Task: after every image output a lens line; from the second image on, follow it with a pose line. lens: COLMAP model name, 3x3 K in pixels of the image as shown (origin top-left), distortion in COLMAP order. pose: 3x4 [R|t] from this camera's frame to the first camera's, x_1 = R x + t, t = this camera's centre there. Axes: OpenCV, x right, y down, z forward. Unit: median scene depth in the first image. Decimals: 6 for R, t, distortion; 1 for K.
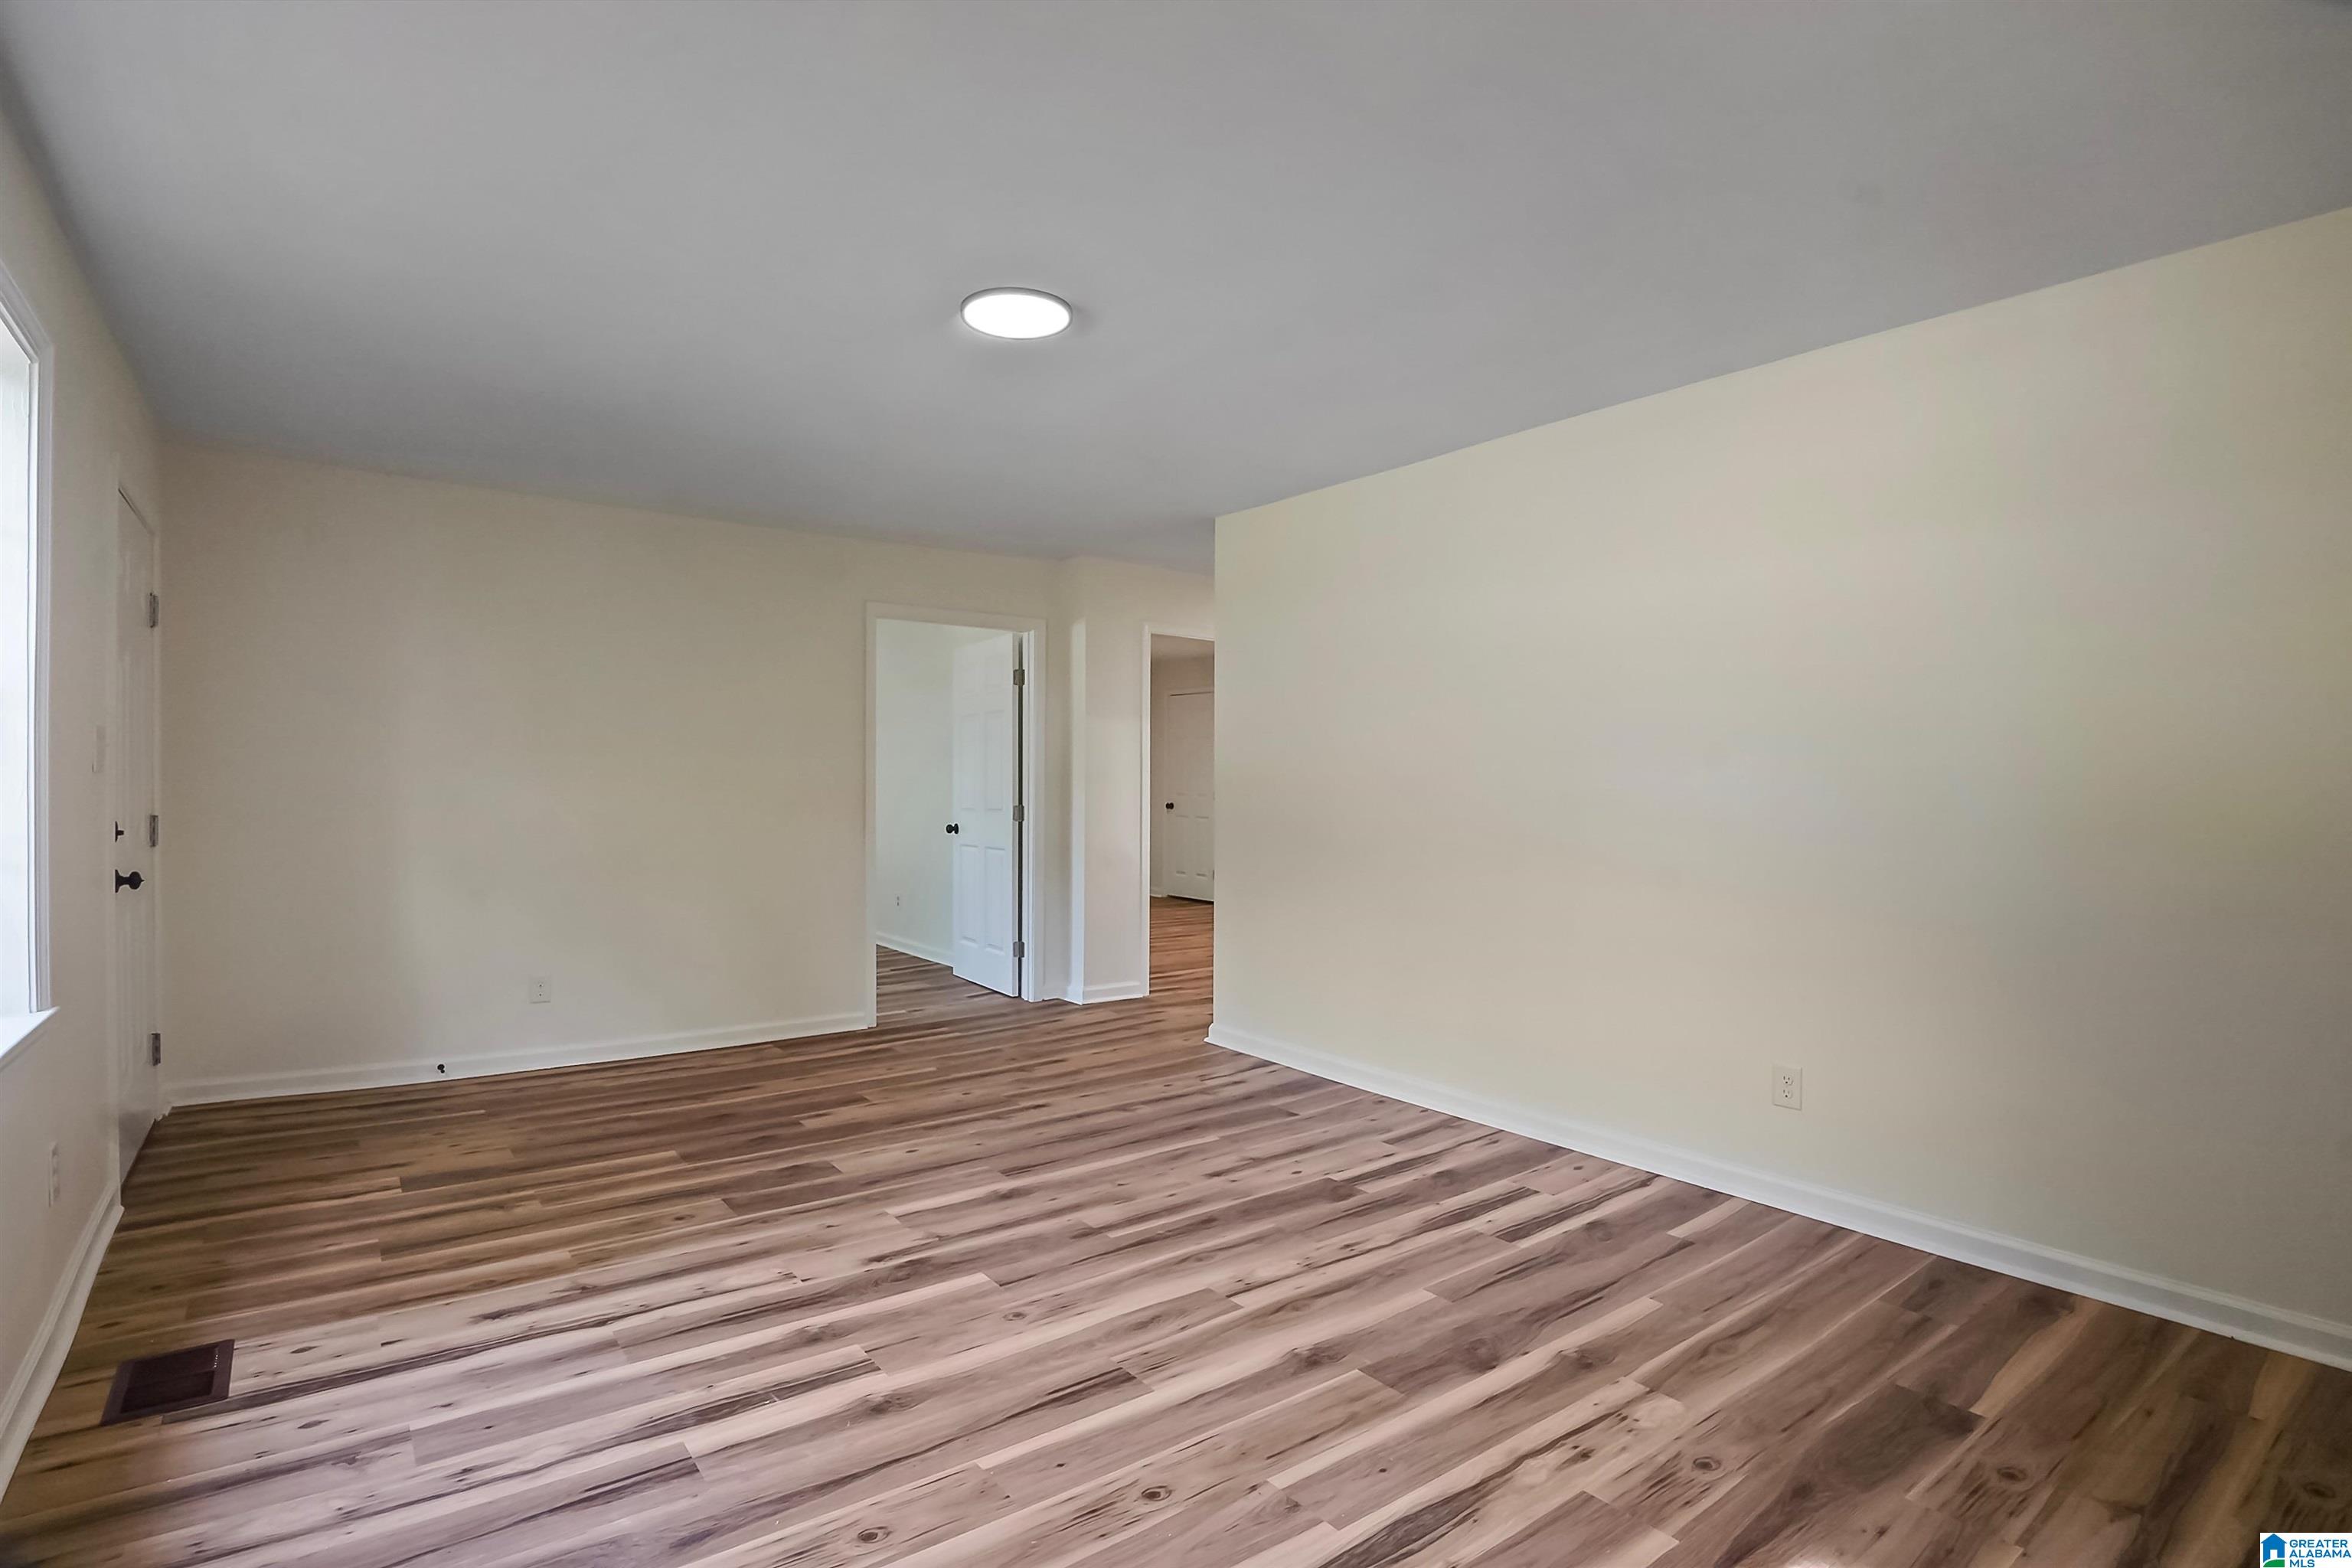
lens RADIAL K [[1152.2, 0, 1168.9], [0, 1152.2, 793.2], [0, 0, 1]] dist [-0.012436, -0.005627]
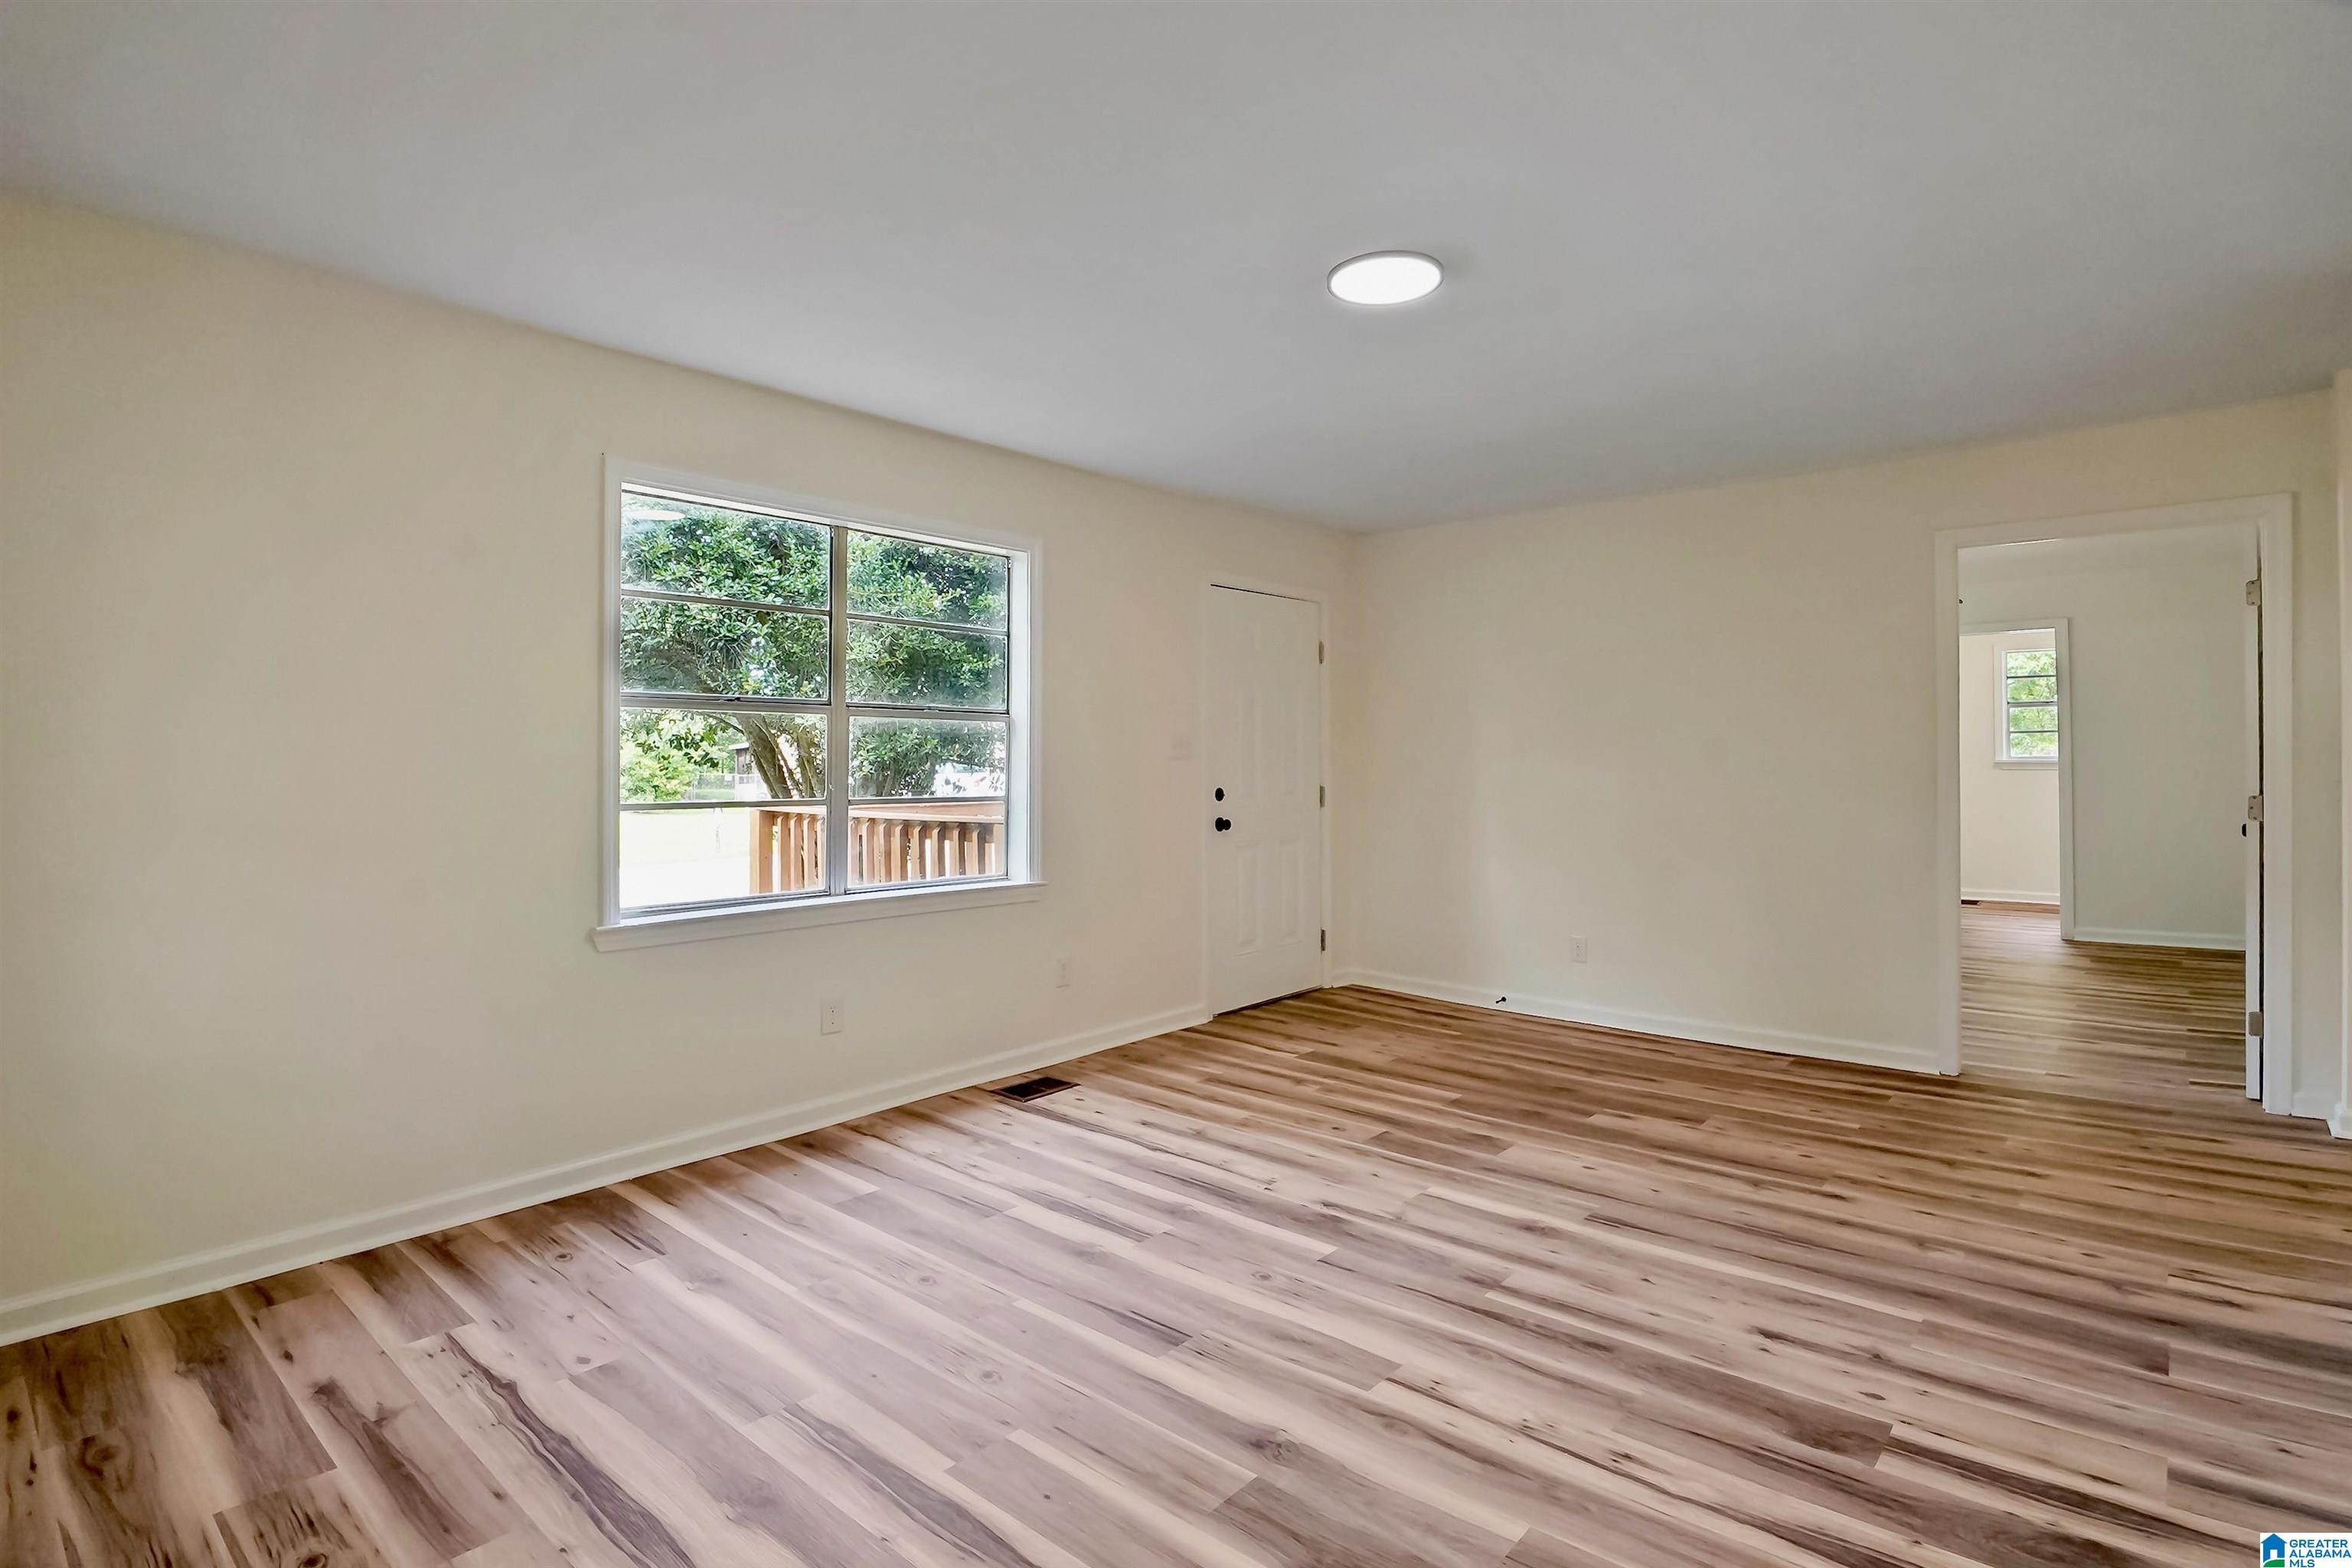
lens RADIAL K [[1152.2, 0, 1168.9], [0, 1152.2, 793.2], [0, 0, 1]] dist [-0.012436, -0.005627]
pose [[0.206952, 0.019249, -0.978162, 0.680270], [-0.003179, 0.999814, 0.019002, -0.004731], [0.978346, -0.000823, 0.206974, 0.548168]]
